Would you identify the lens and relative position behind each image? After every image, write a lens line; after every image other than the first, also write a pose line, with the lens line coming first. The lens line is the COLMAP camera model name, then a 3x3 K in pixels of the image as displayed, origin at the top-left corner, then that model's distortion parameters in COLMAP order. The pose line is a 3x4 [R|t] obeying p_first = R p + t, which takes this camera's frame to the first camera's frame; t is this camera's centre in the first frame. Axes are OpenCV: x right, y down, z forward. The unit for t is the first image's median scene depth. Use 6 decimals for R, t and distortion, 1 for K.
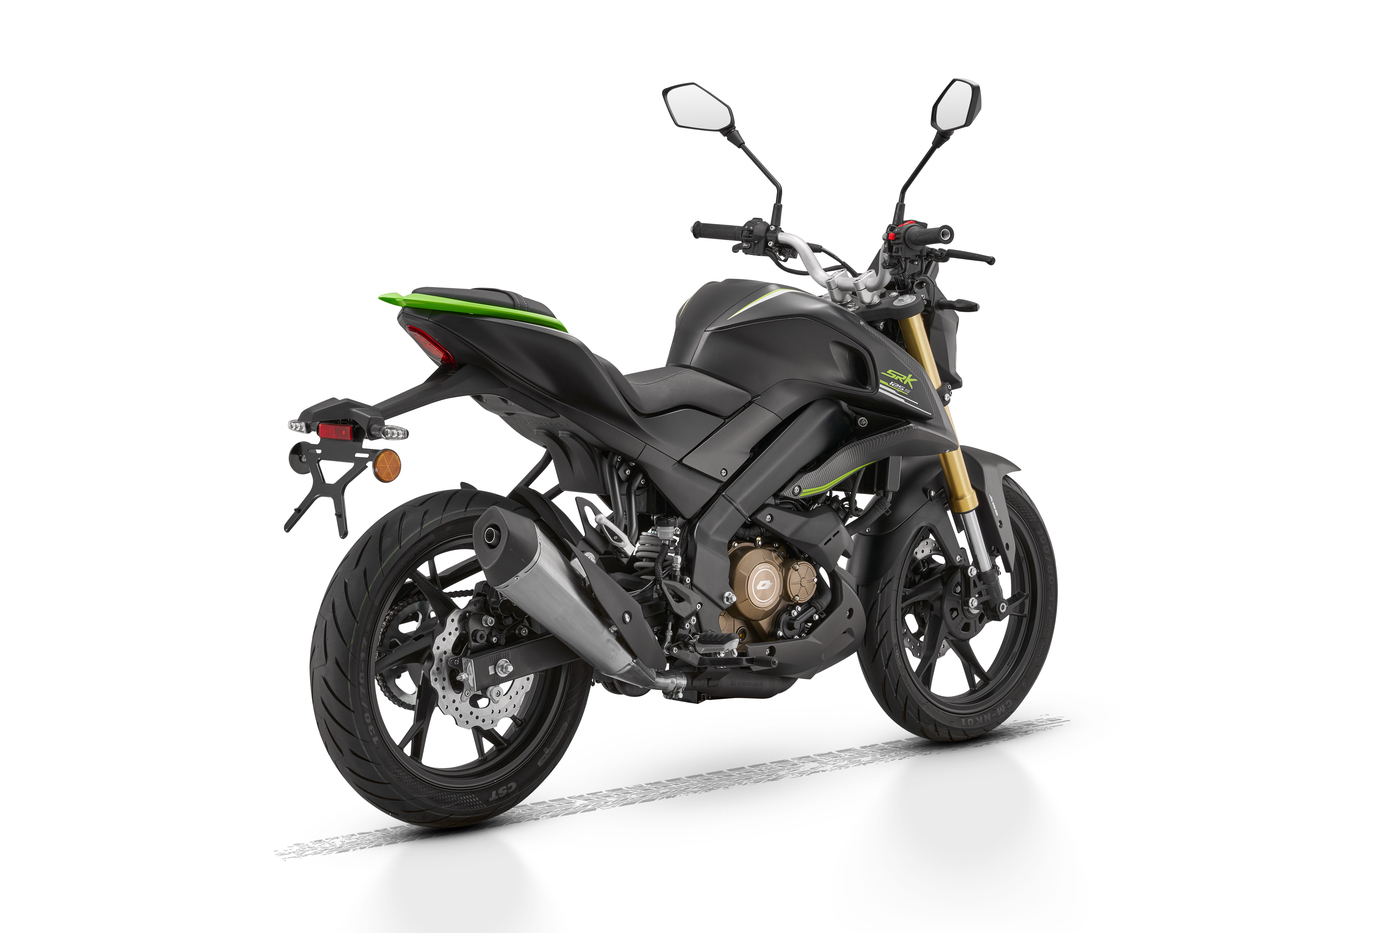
lens RADIAL K [[2810.3, 0, 700.0], [0, 2810.3, 466.5], [0, 0, 1]] dist [-0.303614, 0.043126]
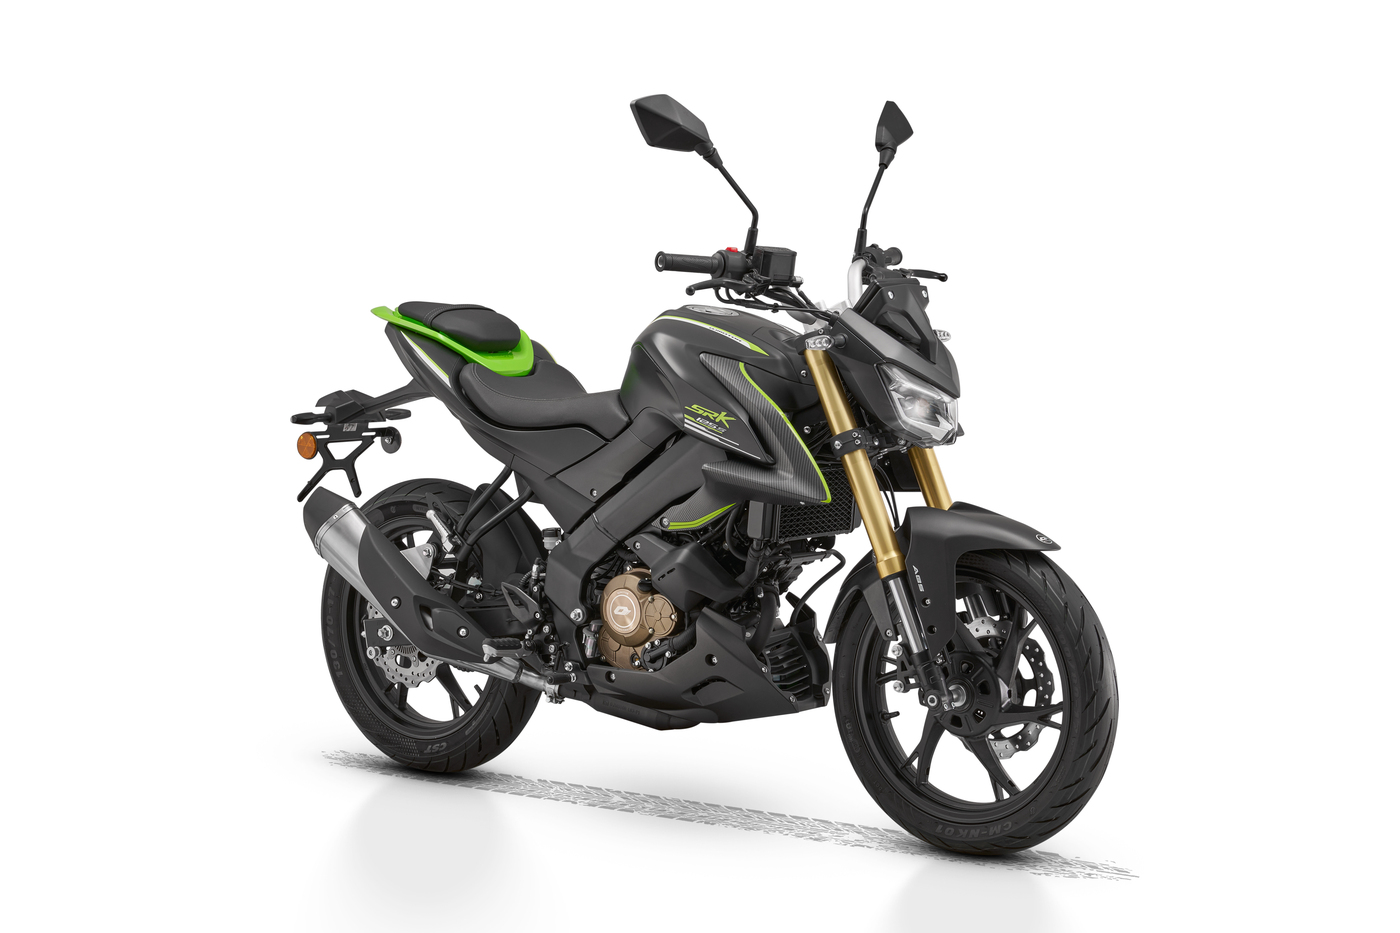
lens RADIAL K [[3104.0, 0, 700.0], [0, 3104.0, 466.5], [0, 0, 1]] dist [-0.274537, 0.075986]
pose [[0.178983, 0.076870, -0.980845, 1.091906], [-0.081581, 0.994669, 0.063067, -0.079659], [0.980464, 0.068731, 0.184300, 0.808588]]
